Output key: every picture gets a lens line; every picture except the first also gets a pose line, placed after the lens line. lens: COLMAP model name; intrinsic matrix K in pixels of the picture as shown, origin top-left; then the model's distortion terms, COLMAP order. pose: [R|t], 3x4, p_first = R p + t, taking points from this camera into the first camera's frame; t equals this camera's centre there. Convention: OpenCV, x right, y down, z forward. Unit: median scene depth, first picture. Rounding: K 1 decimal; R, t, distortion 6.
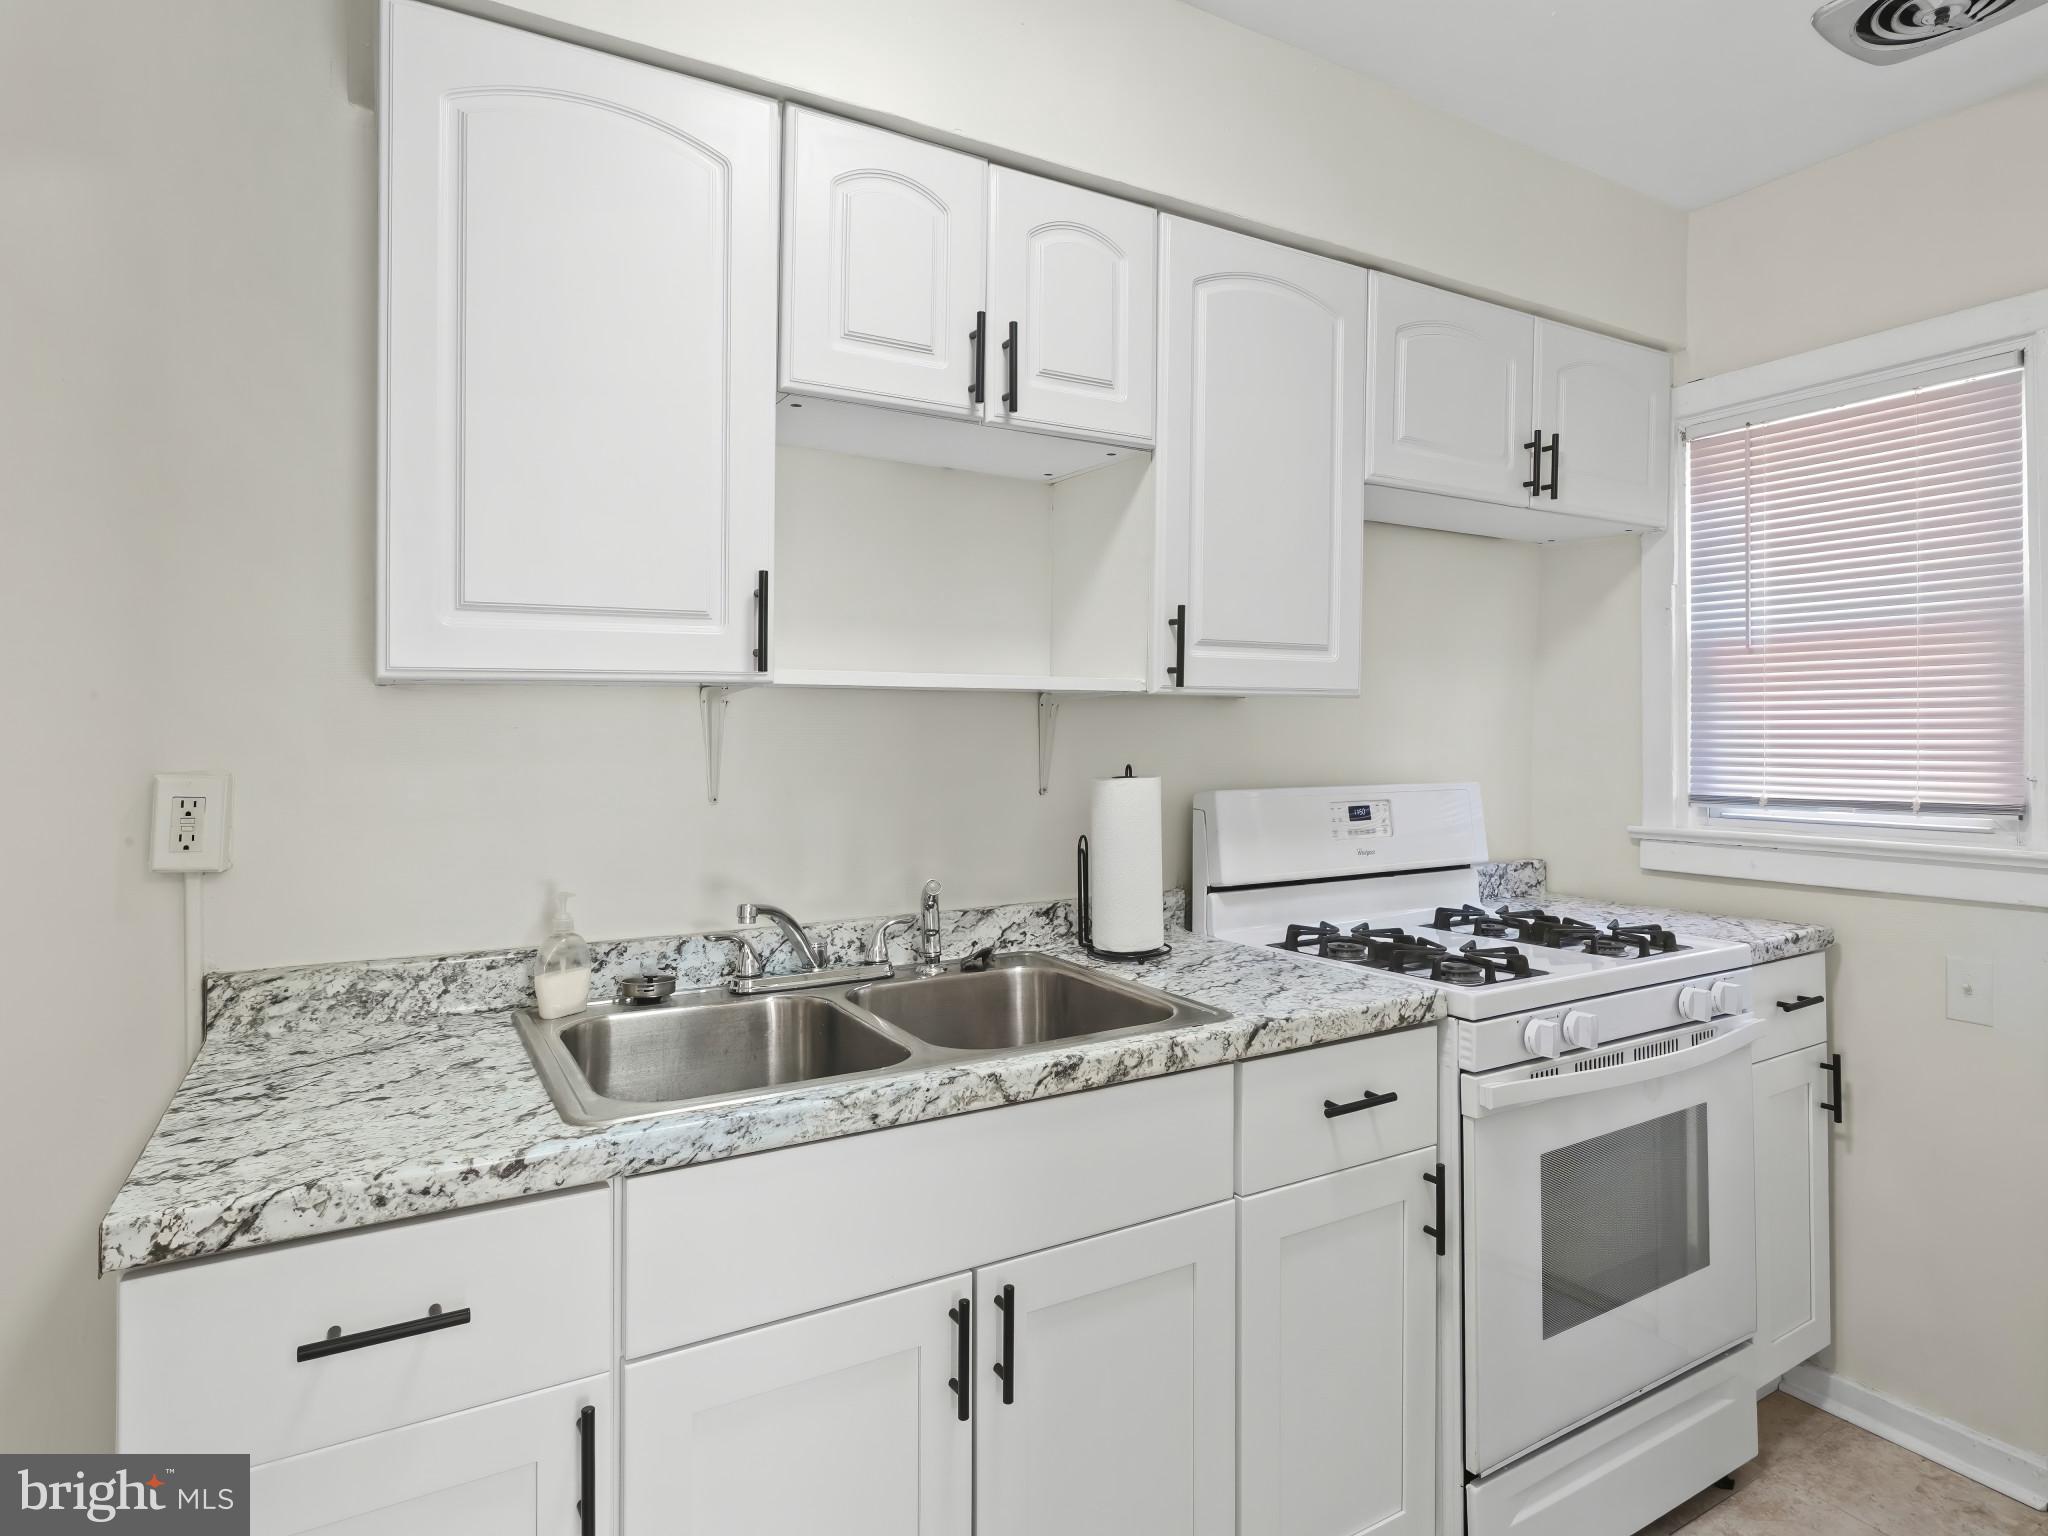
lens RADIAL K [[1137.1, 0, 1030.7], [0, 1137.1, 773.8], [0, 0, 1]] dist [-0.008188, 0.008521]
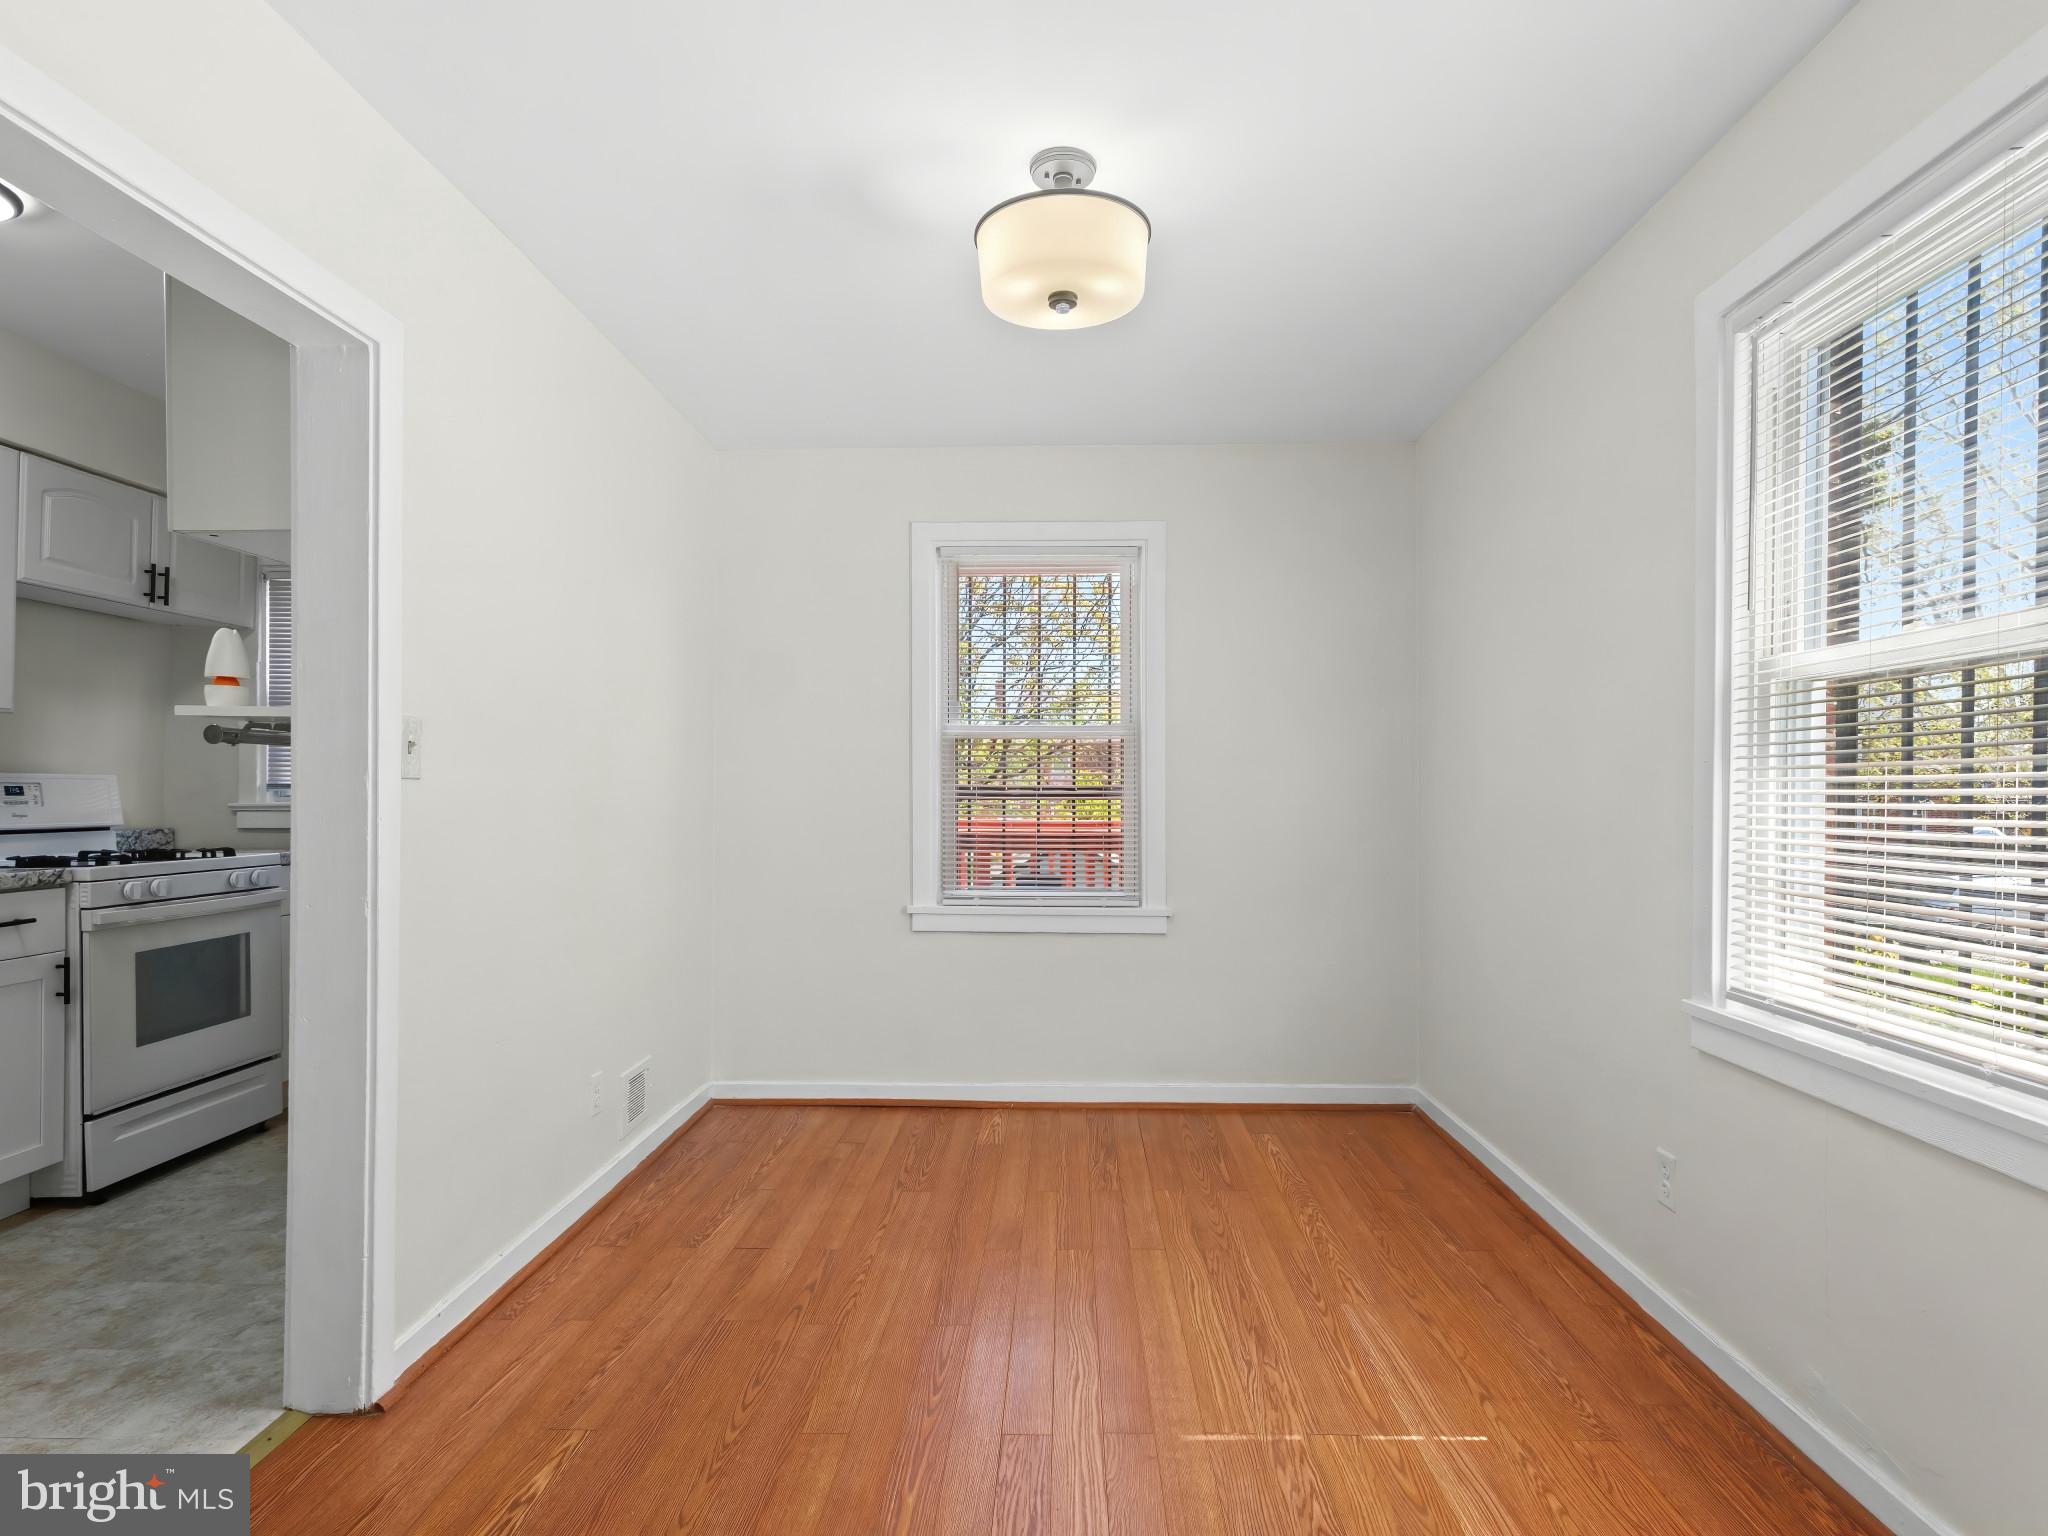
lens RADIAL K [[1107.6, 0, 1048.1], [0, 1107.6, 779.2], [0, 0, 1]] dist [0.000716, 0.001900]
pose [[0.521582, 0.008985, 0.853154, -0.372935], [0.025716, 0.999325, -0.026246, 0.134977], [-0.852814, 0.035629, 0.520998, -1.389343]]
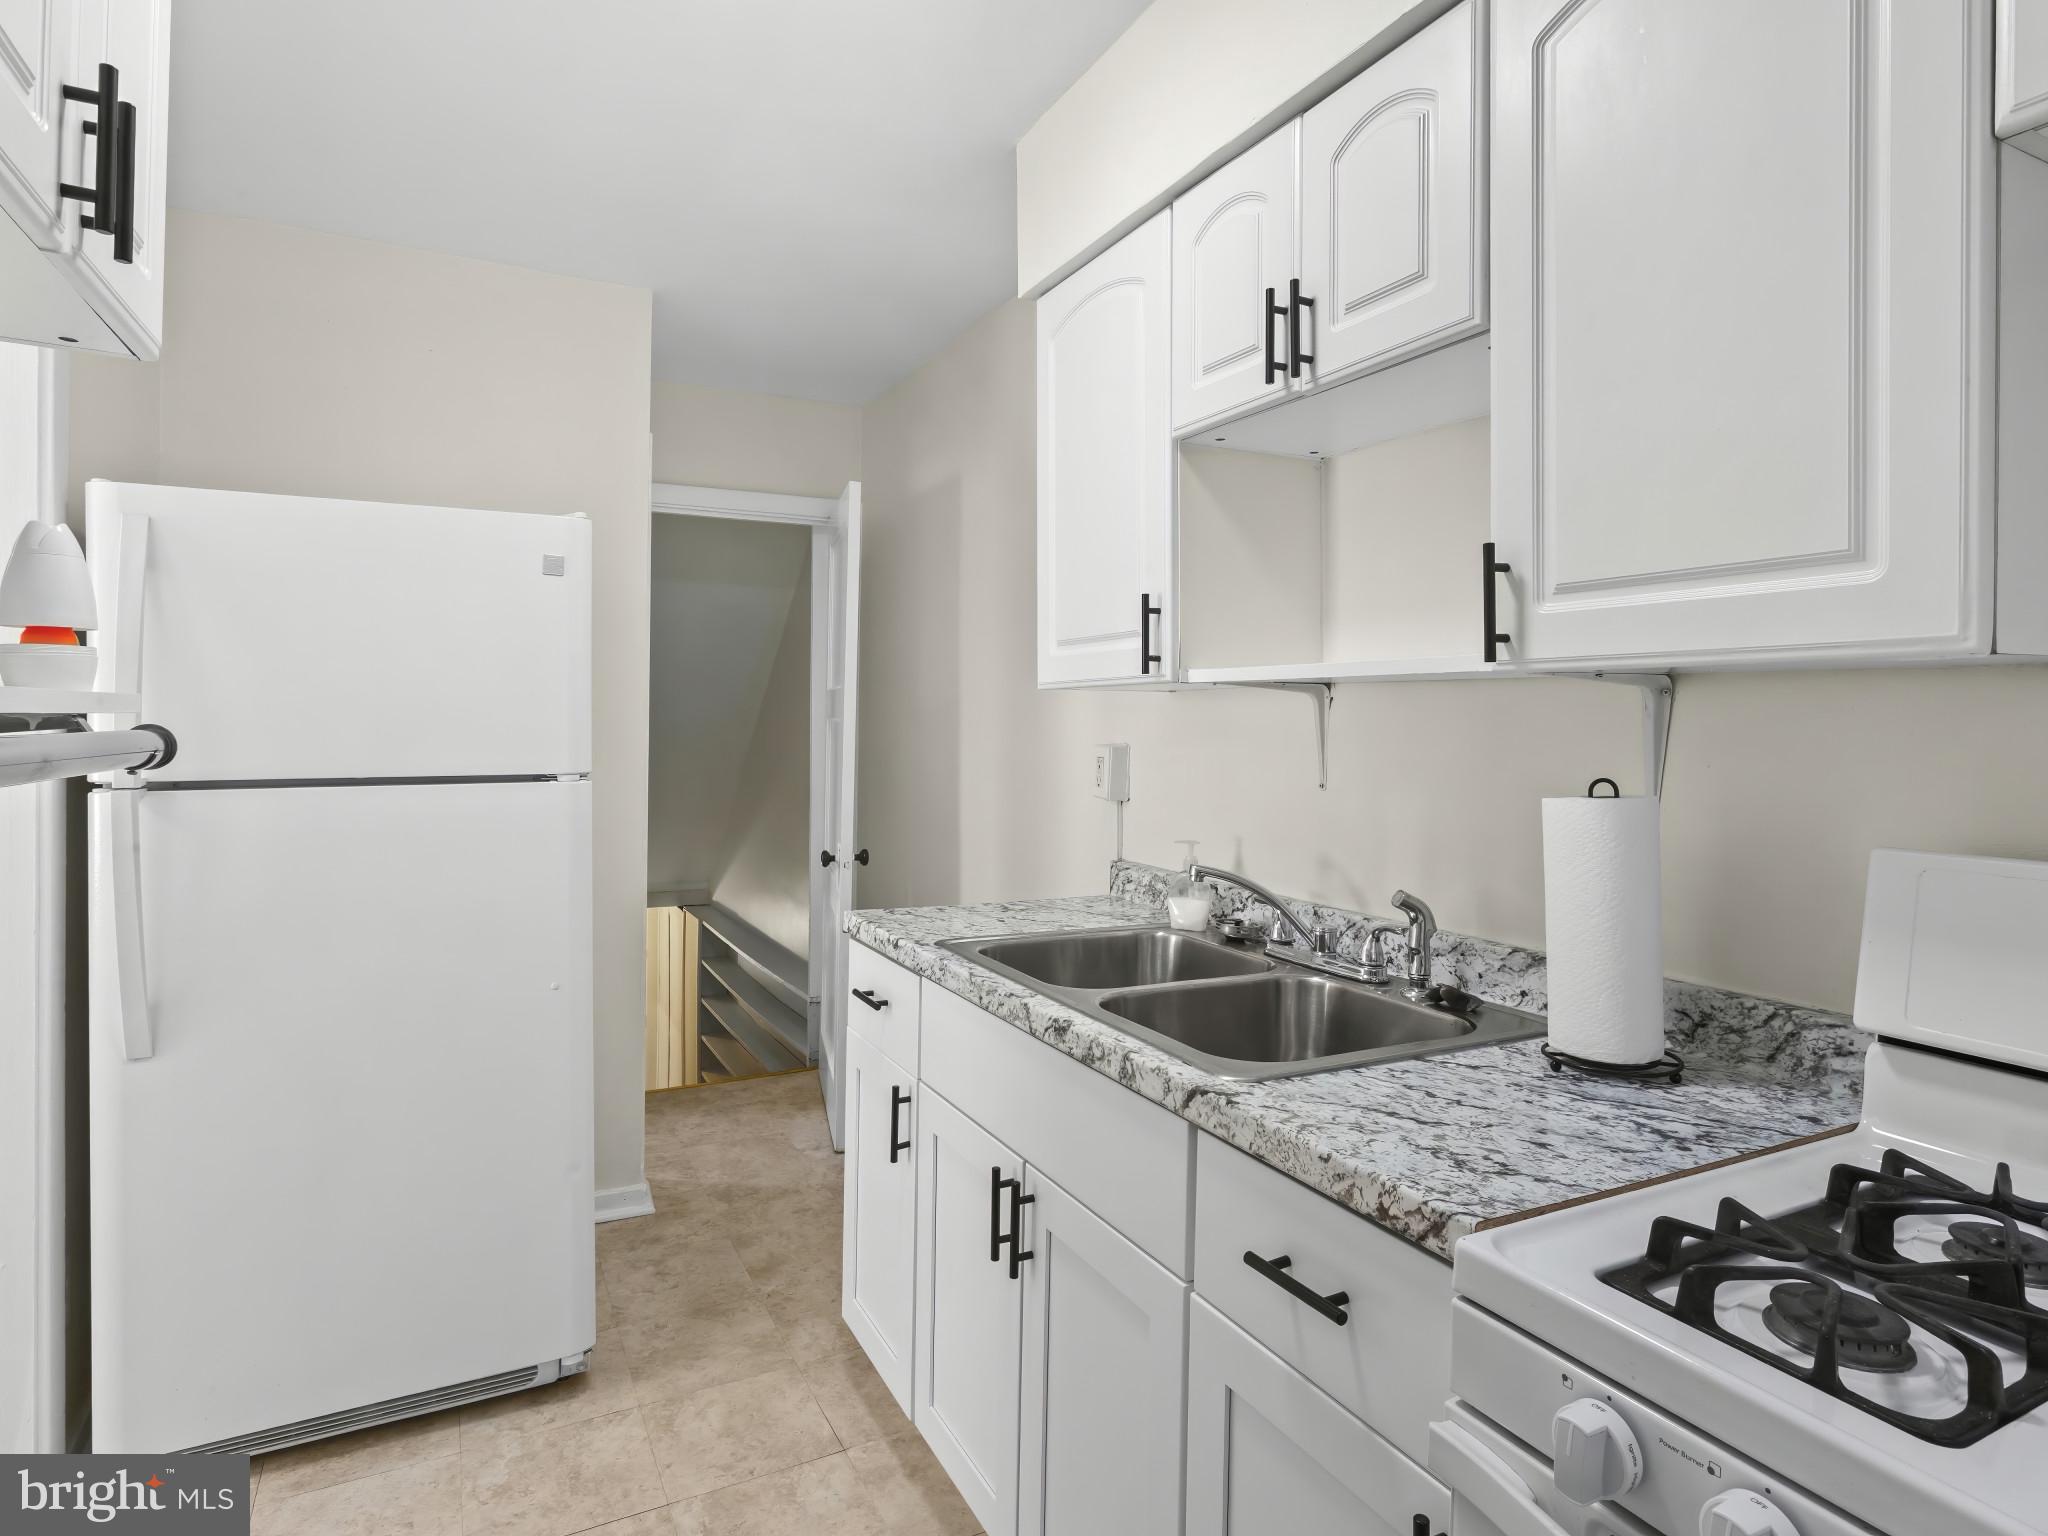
lens RADIAL K [[1137.1, 0, 1030.7], [0, 1137.1, 773.8], [0, 0, 1]] dist [-0.008188, 0.008521]
pose [[-0.065227, 0.043489, -0.996922, 0.898737], [-0.049517, 0.997678, 0.046762, -0.028285], [0.996641, 0.052415, -0.062922, 0.829183]]
